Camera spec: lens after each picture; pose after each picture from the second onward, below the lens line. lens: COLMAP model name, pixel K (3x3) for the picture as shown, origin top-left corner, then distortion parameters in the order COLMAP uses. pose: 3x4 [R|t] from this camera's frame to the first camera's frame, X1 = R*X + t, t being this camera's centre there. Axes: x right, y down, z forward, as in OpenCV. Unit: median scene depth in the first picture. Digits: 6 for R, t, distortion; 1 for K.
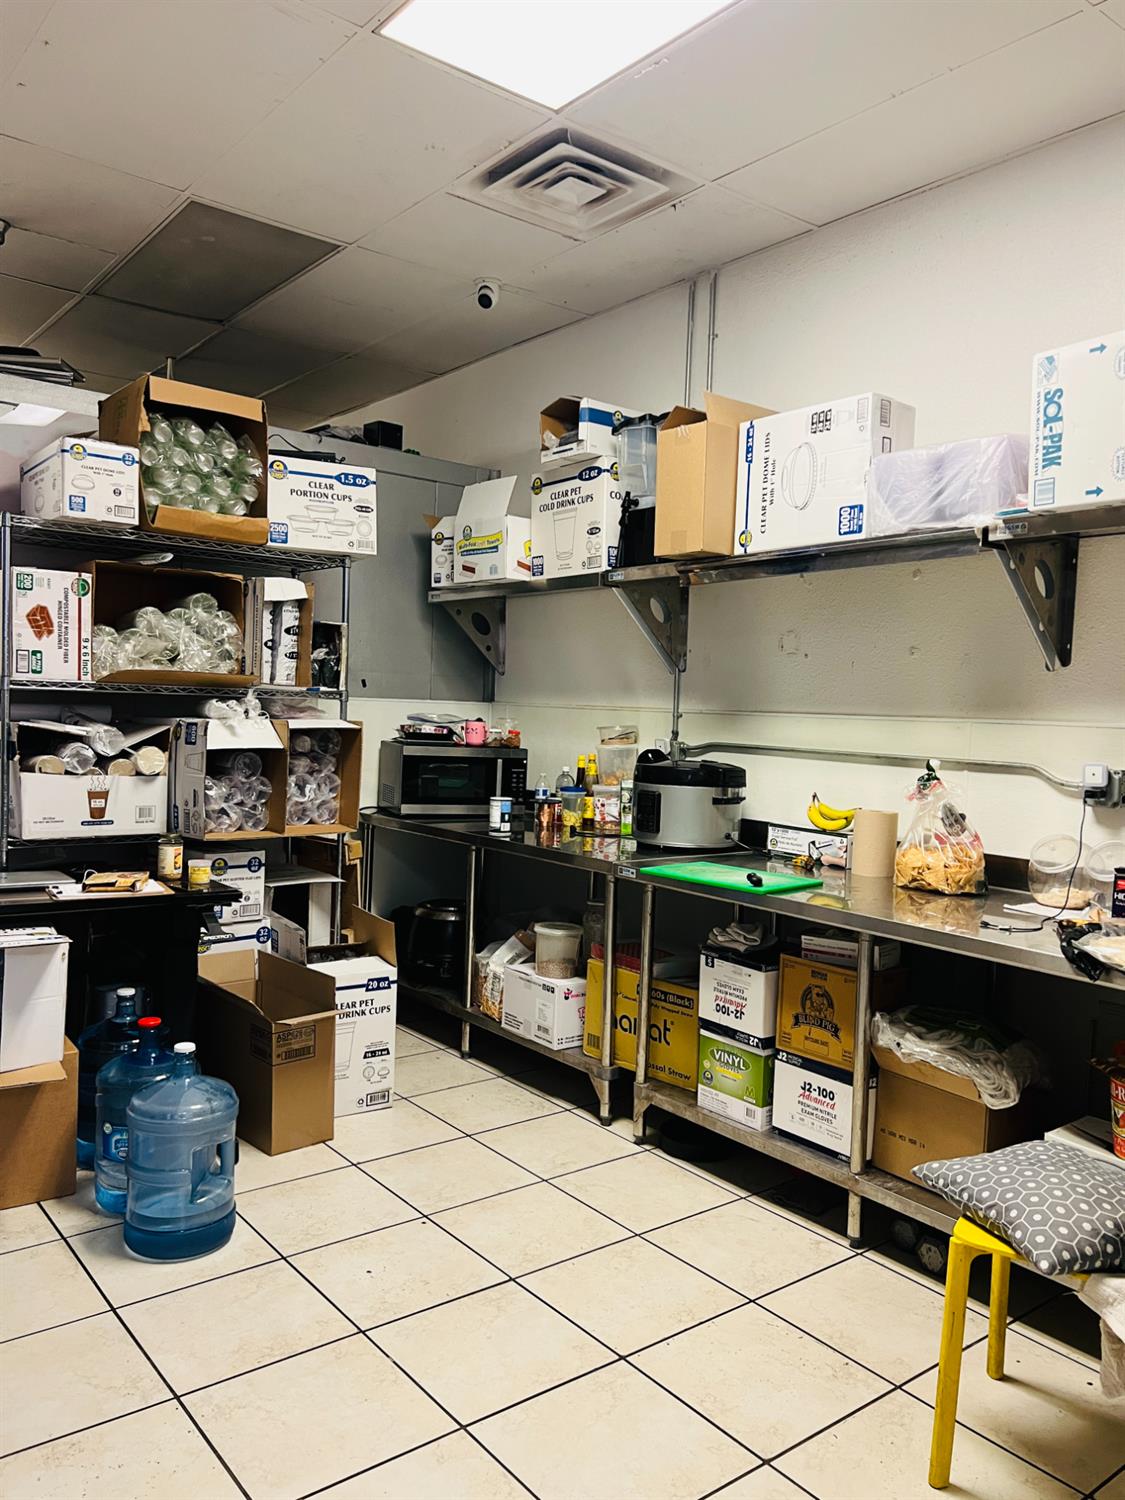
lens RADIAL K [[1136.5, 0, 572.9], [0, 1136.5, 749.2], [0, 0, 1]] dist [0.148767, -0.369301]
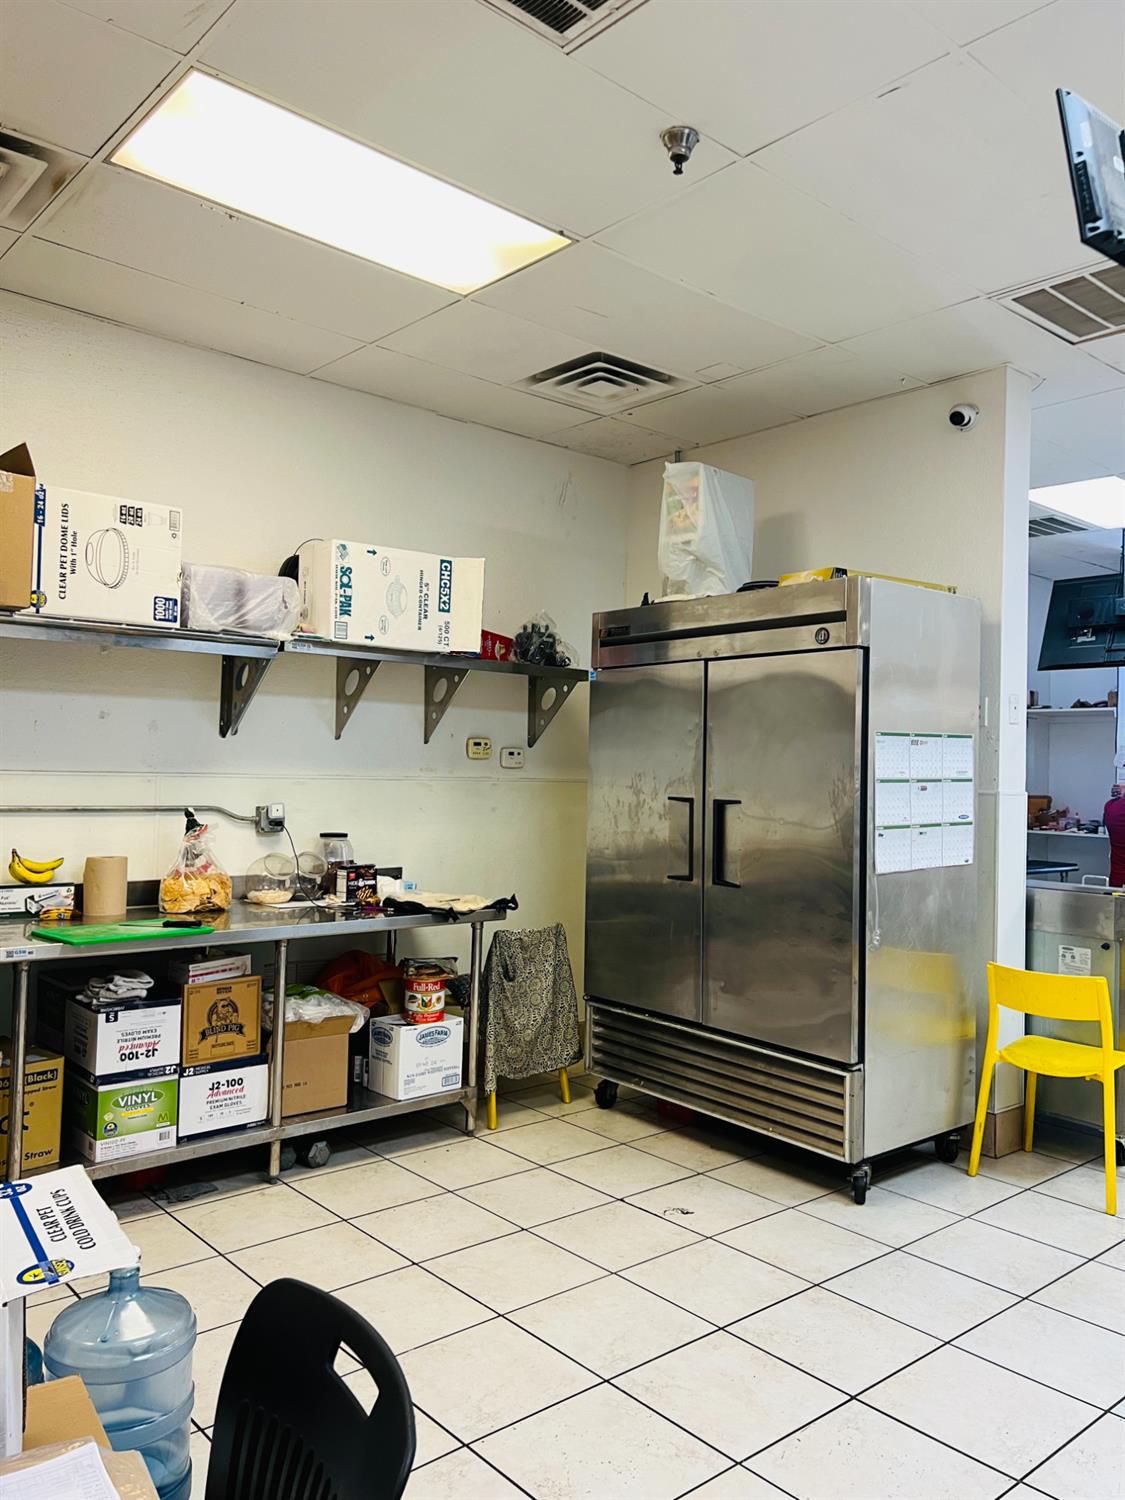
lens RADIAL K [[1123.6, 0, 581.1], [0, 1123.6, 744.9], [0, 0, 1]] dist [0.043162, -0.050889]
pose [[-0.058597, -0.007617, 0.998253, -0.798793], [0.011912, 0.999894, 0.008329, -0.055394], [-0.998211, 0.012379, -0.058500, 0.545378]]
